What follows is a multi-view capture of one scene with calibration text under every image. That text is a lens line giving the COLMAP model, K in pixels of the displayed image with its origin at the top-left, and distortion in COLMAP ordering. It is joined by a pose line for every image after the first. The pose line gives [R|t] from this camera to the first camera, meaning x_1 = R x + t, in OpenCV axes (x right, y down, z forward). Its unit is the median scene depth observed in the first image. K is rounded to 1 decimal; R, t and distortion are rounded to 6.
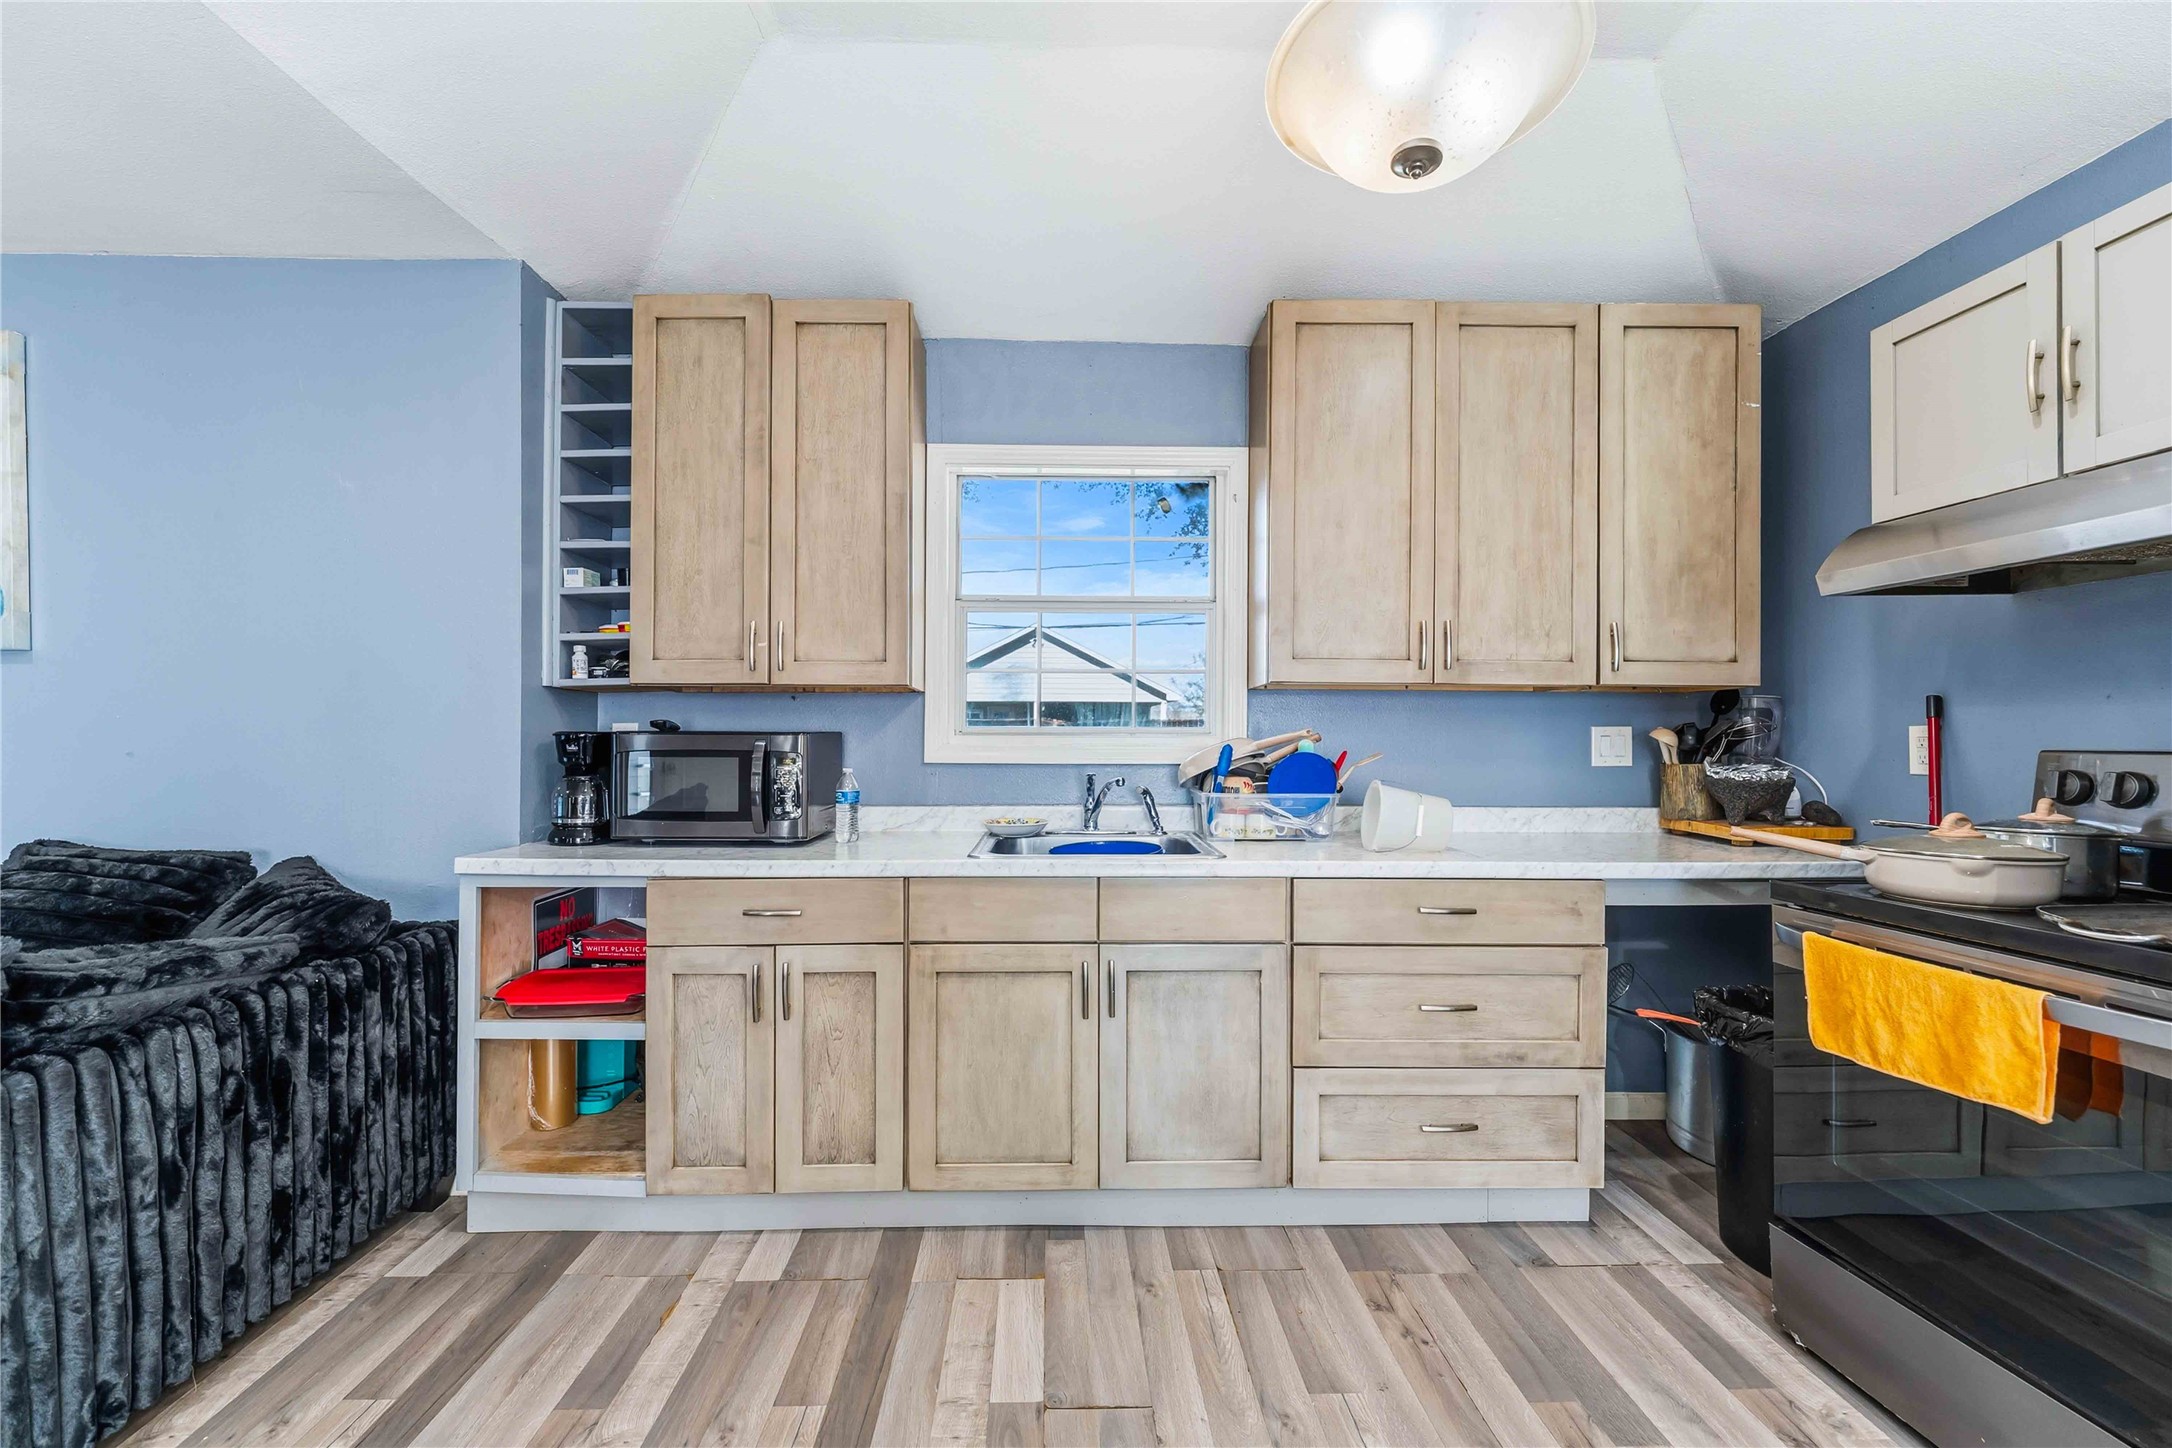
lens RADIAL K [[890.1, 0, 1076.9], [0, 890.1, 729.4], [0, 0, 1]] dist [0.000196, 0.000173]
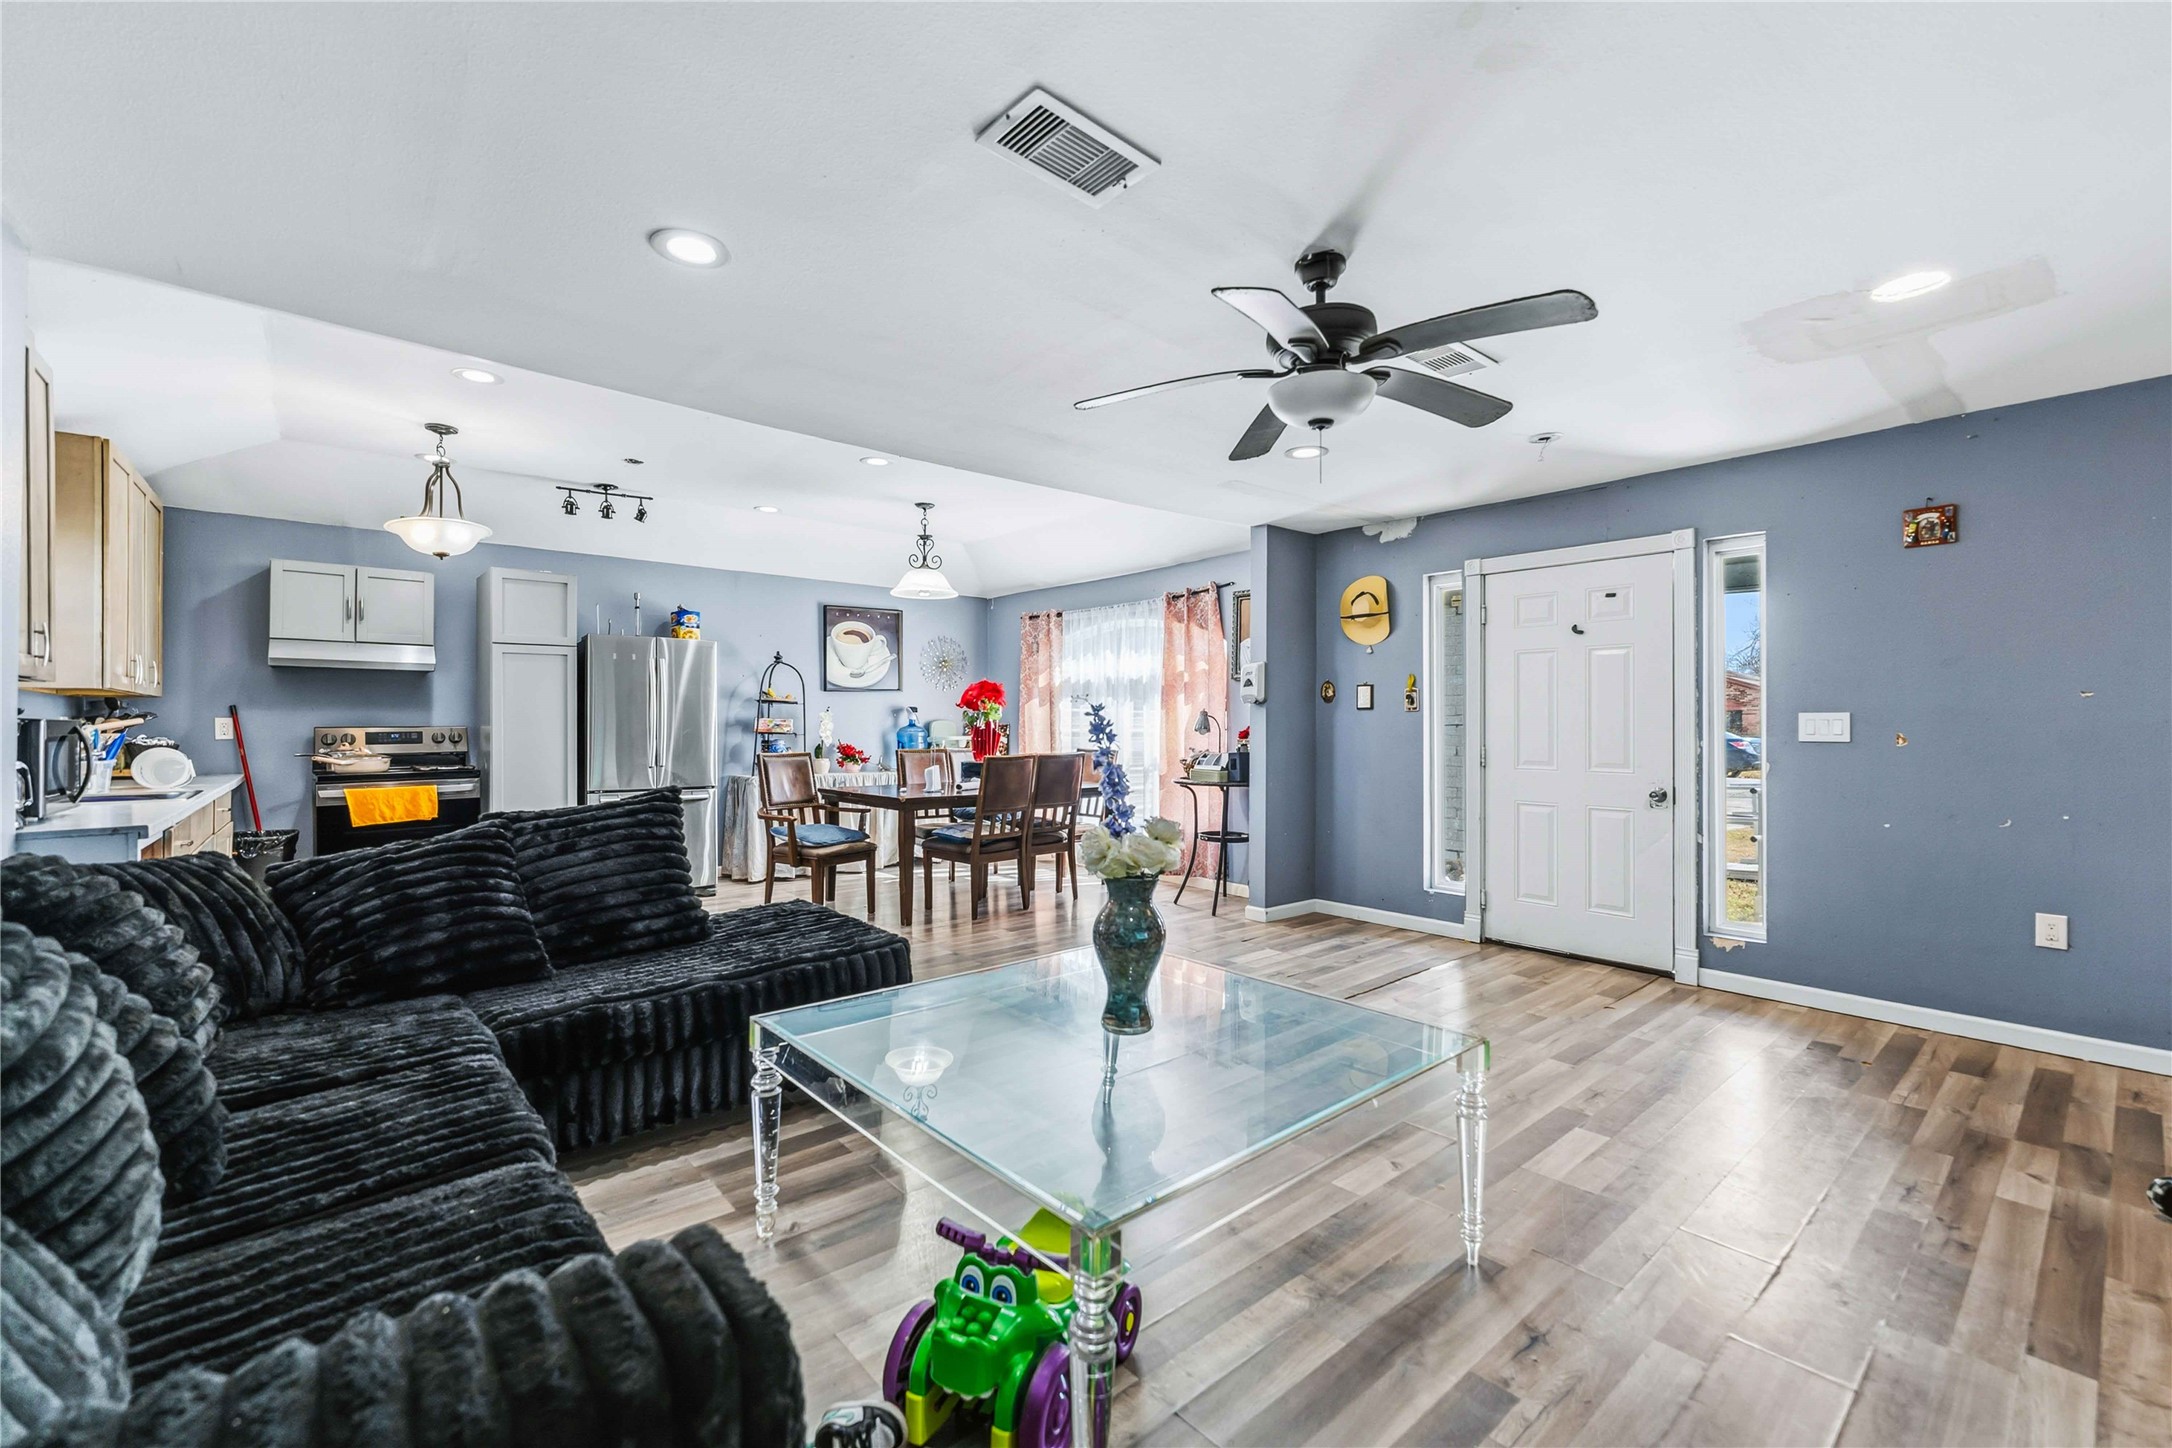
lens RADIAL K [[902.2, 0, 1086.4], [0, 902.2, 705.7], [0, 0, 1]] dist [0.000066, -0.000076]
pose [[-0.631761, 0.014536, 0.775027, -2.078220], [-0.004024, 0.999749, -0.022031, 0.006251], [-0.775153, -0.017037, -0.631544, 0.683355]]
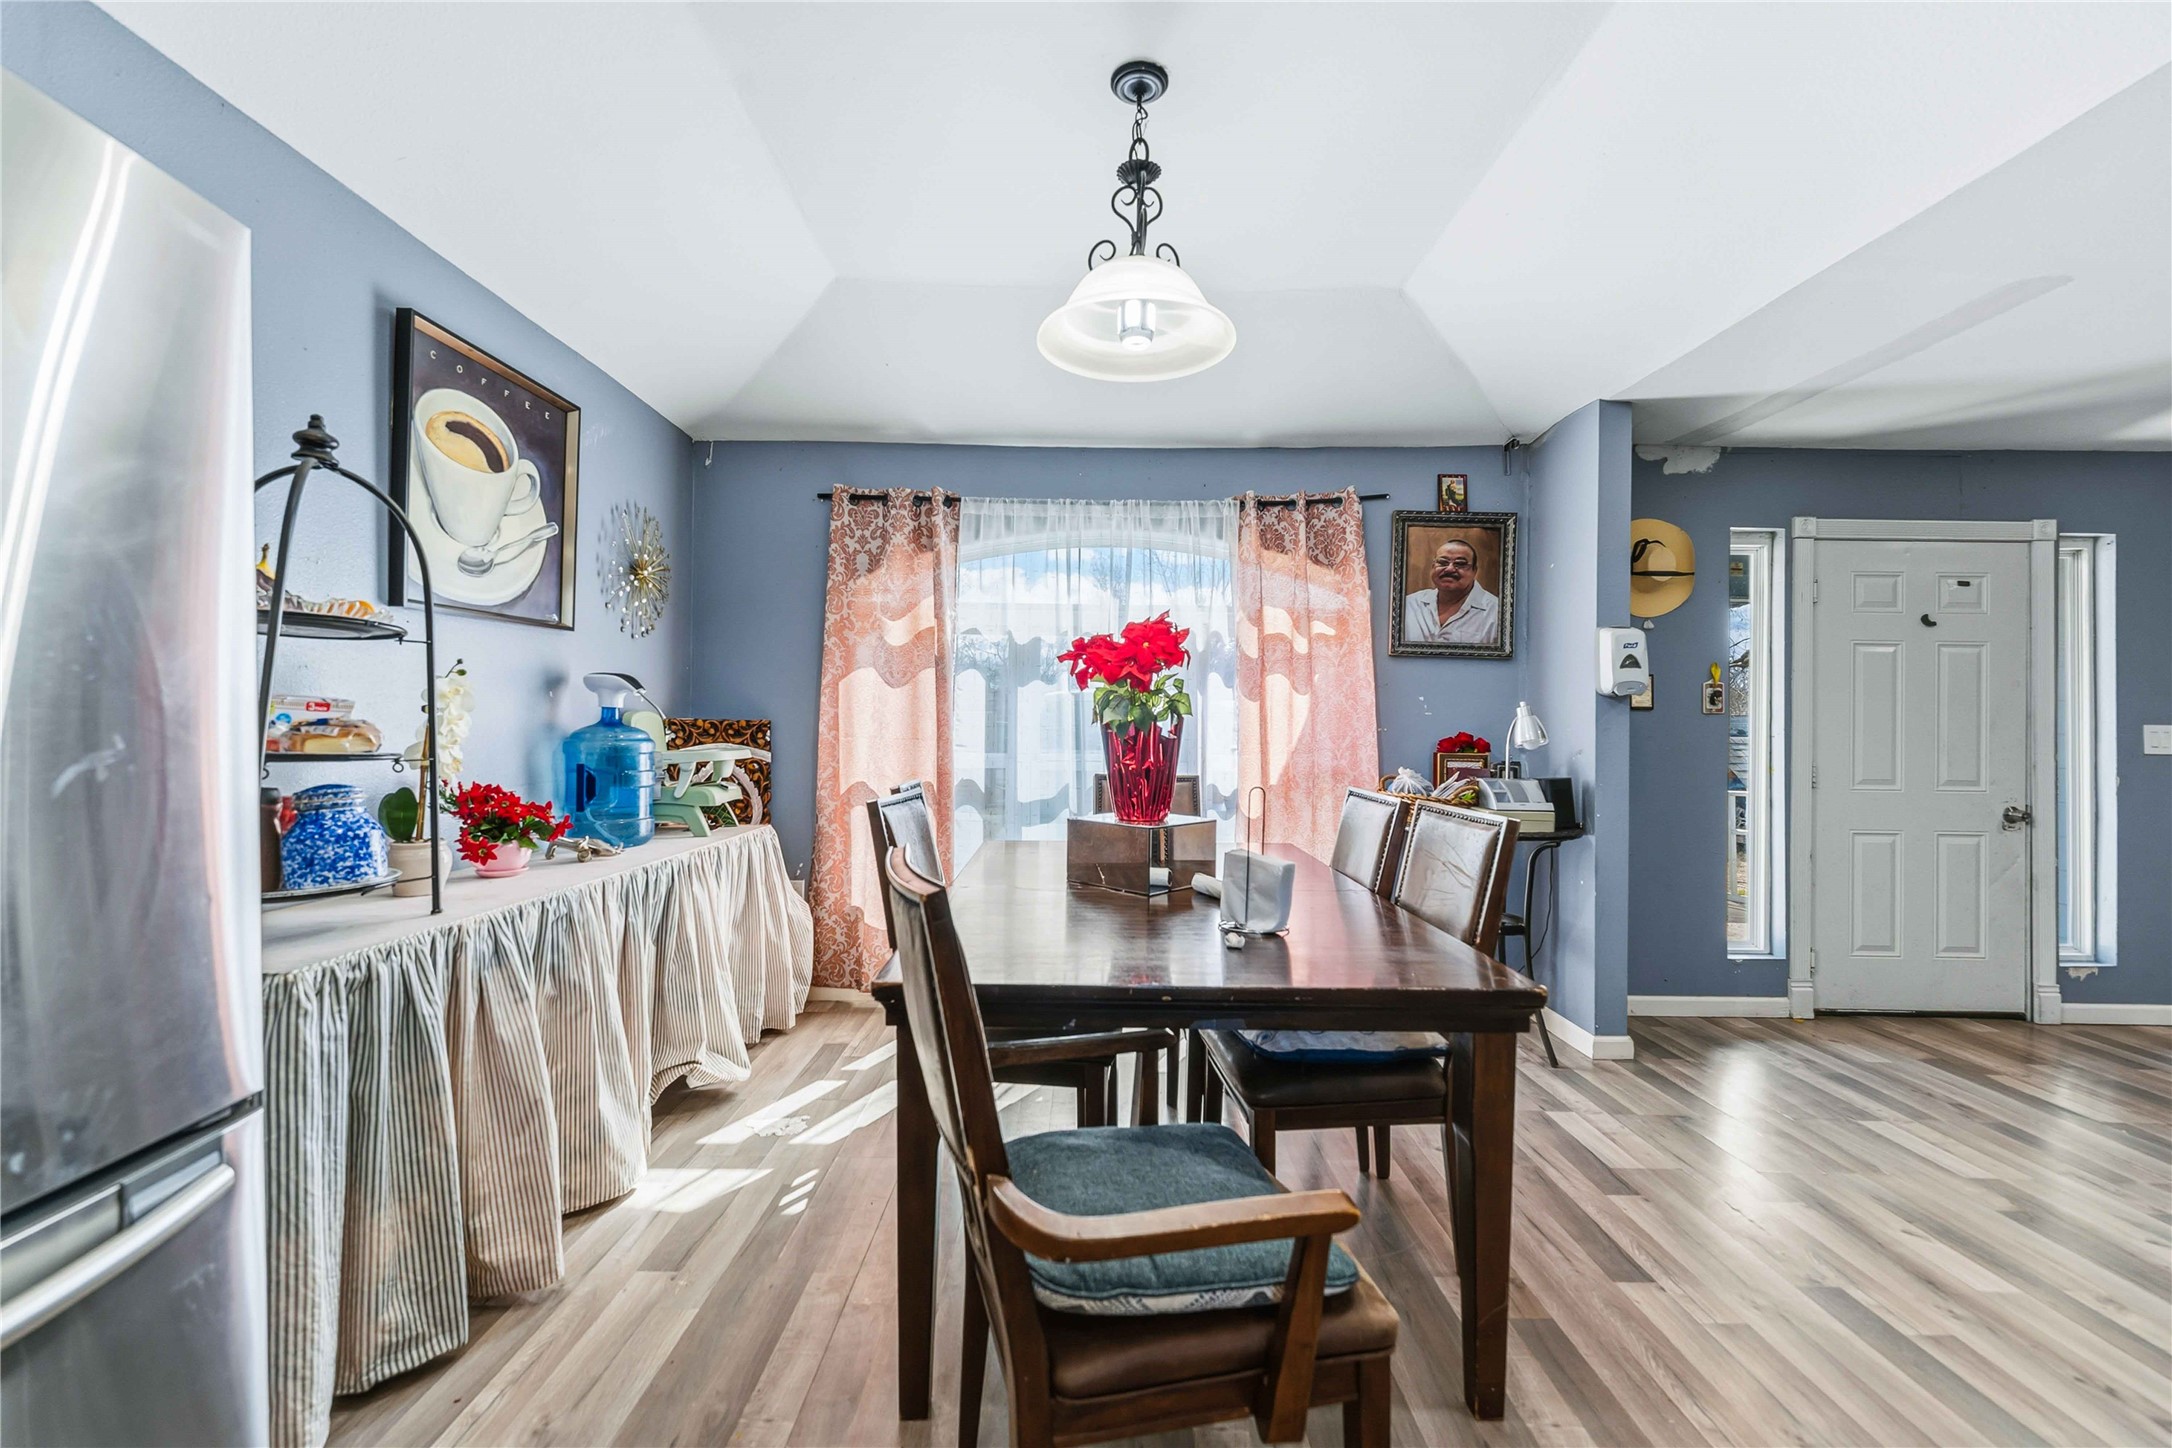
lens RADIAL K [[890.1, 0, 1080.6], [0, 890.1, 719.4], [0, 0, 1]] dist [-0.000537, -0.000072]
pose [[-0.999390, -0.012245, 0.032718, 0.198721], [-0.012531, 0.999885, -0.008547, 0.004568], [-0.032609, -0.008952, -0.999428, 0.283382]]
